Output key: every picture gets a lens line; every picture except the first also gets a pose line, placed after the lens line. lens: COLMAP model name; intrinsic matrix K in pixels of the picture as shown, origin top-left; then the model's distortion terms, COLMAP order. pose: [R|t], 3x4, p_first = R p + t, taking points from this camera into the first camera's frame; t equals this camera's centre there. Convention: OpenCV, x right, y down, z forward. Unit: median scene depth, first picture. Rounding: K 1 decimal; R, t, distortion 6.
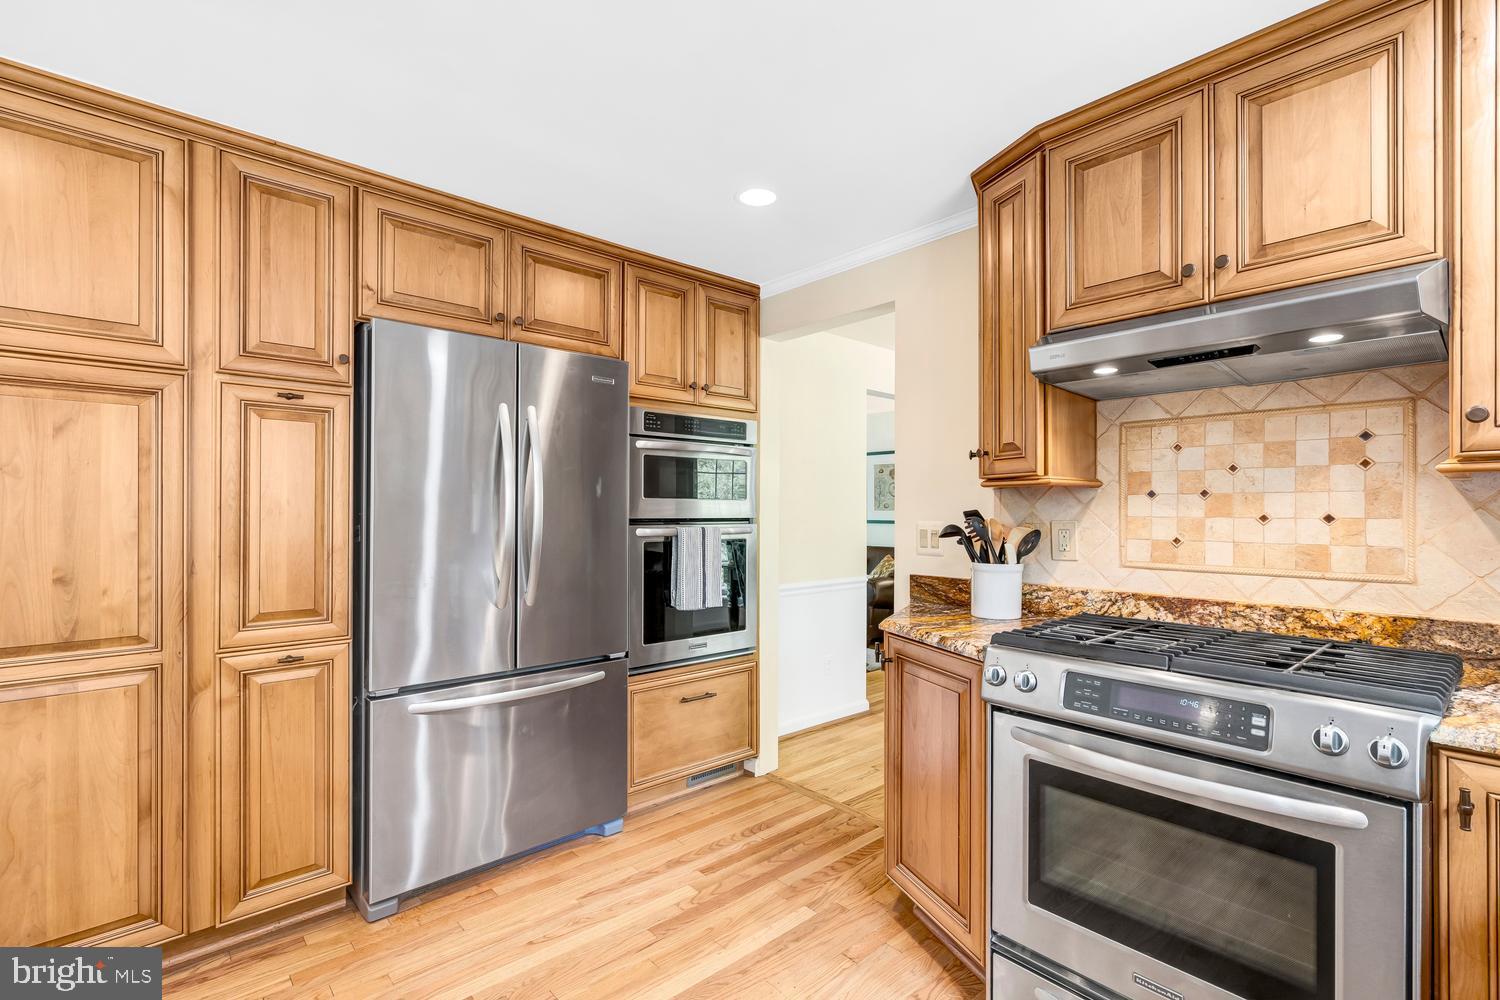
lens RADIAL K [[691.1, 0, 751.9], [0, 691.1, 507.1], [0, 0, 1]] dist [-0.008125, 0.003146]
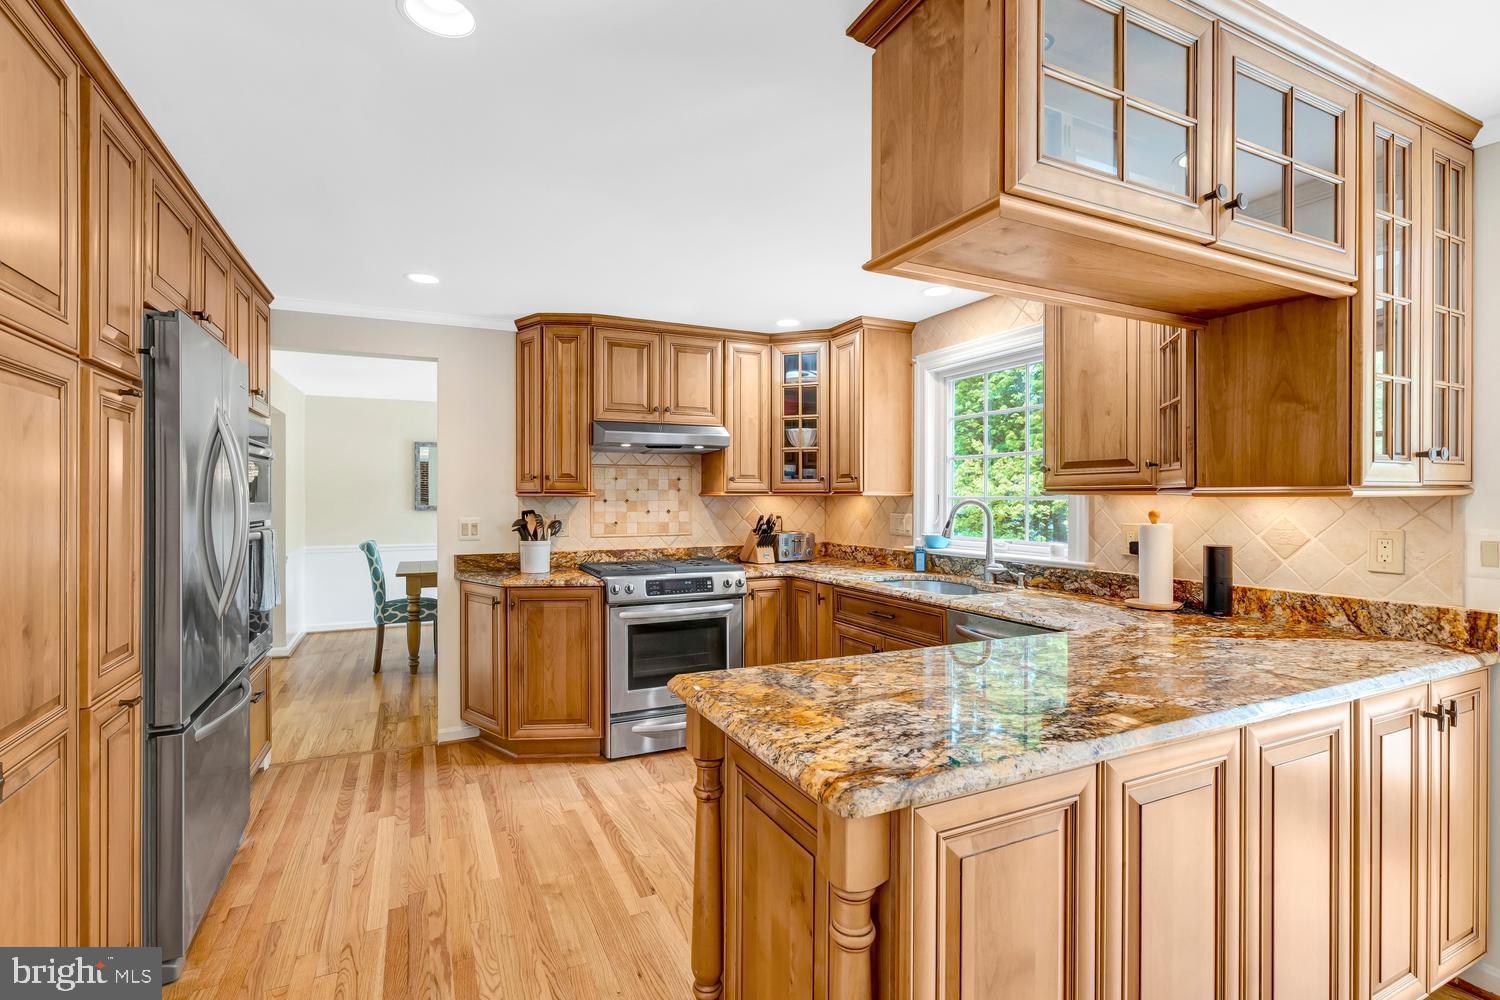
lens RADIAL K [[691.1, 0, 750.8], [0, 691.1, 499.4], [0, 0, 1]] dist [-0.008125, 0.003146]
pose [[0.261732, -0.002775, 0.965137, -1.403181], [-0.000808, 0.999995, 0.003095, -0.032498], [-0.965140, -0.001590, 0.261729, 0.050409]]
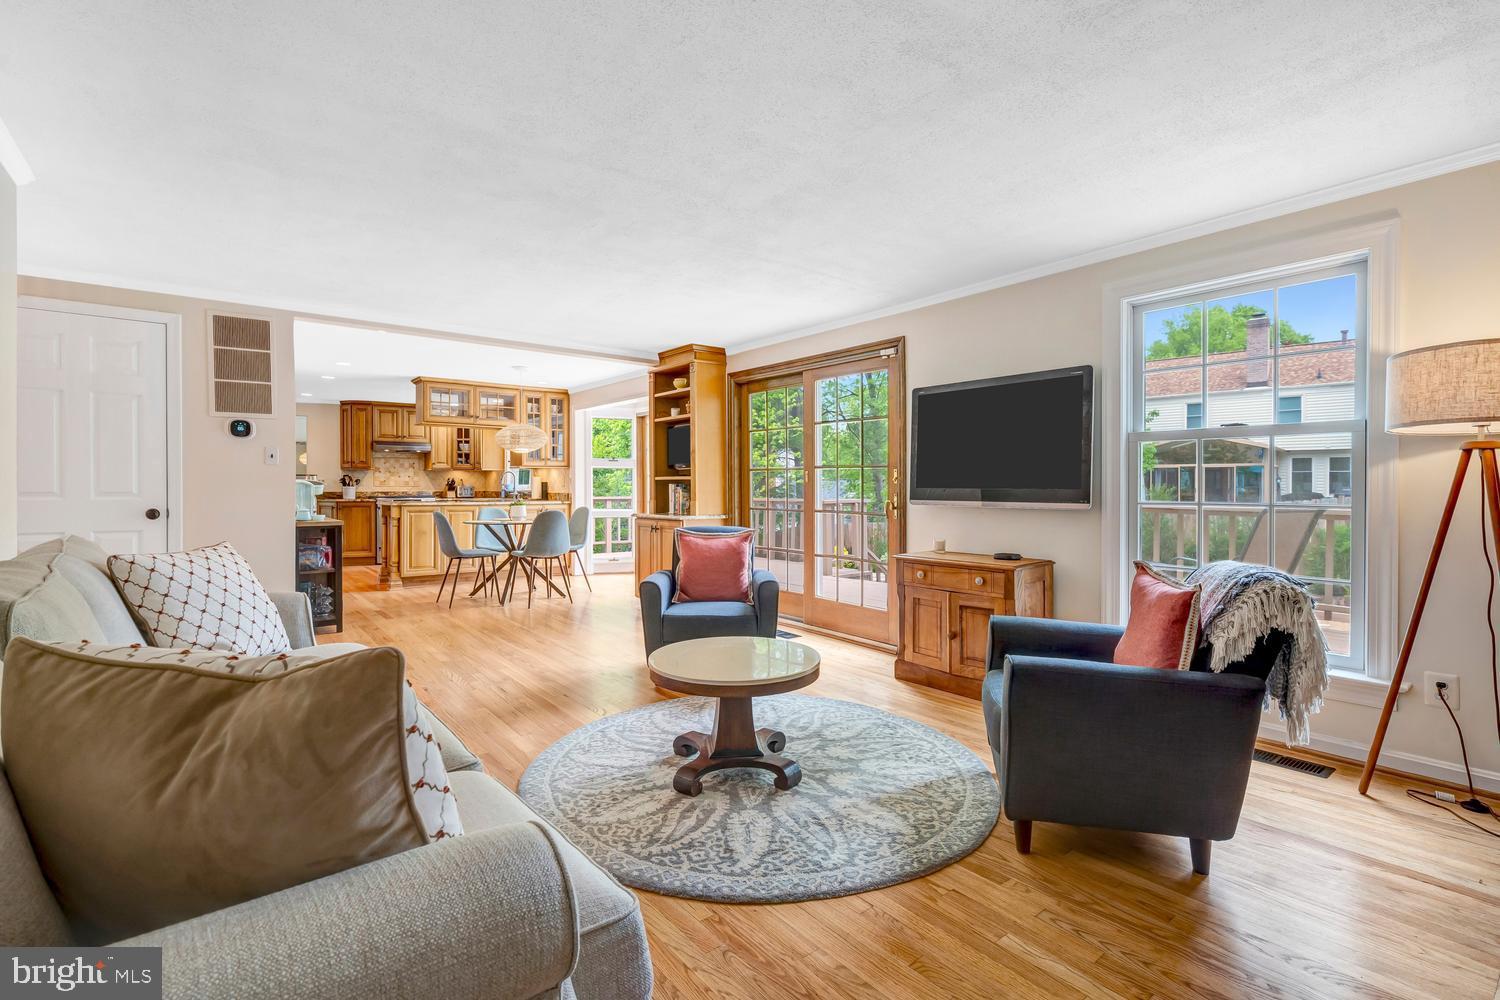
lens RADIAL K [[691.1, 0, 743.1], [0, 691.1, 496.9], [0, 0, 1]] dist [-0.008125, 0.003146]
pose [[0.052024, -0.017060, 0.998500, -4.763494], [-0.003301, 0.999846, 0.017255, 0.074581], [-0.998640, -0.004194, 0.051960, -2.119033]]
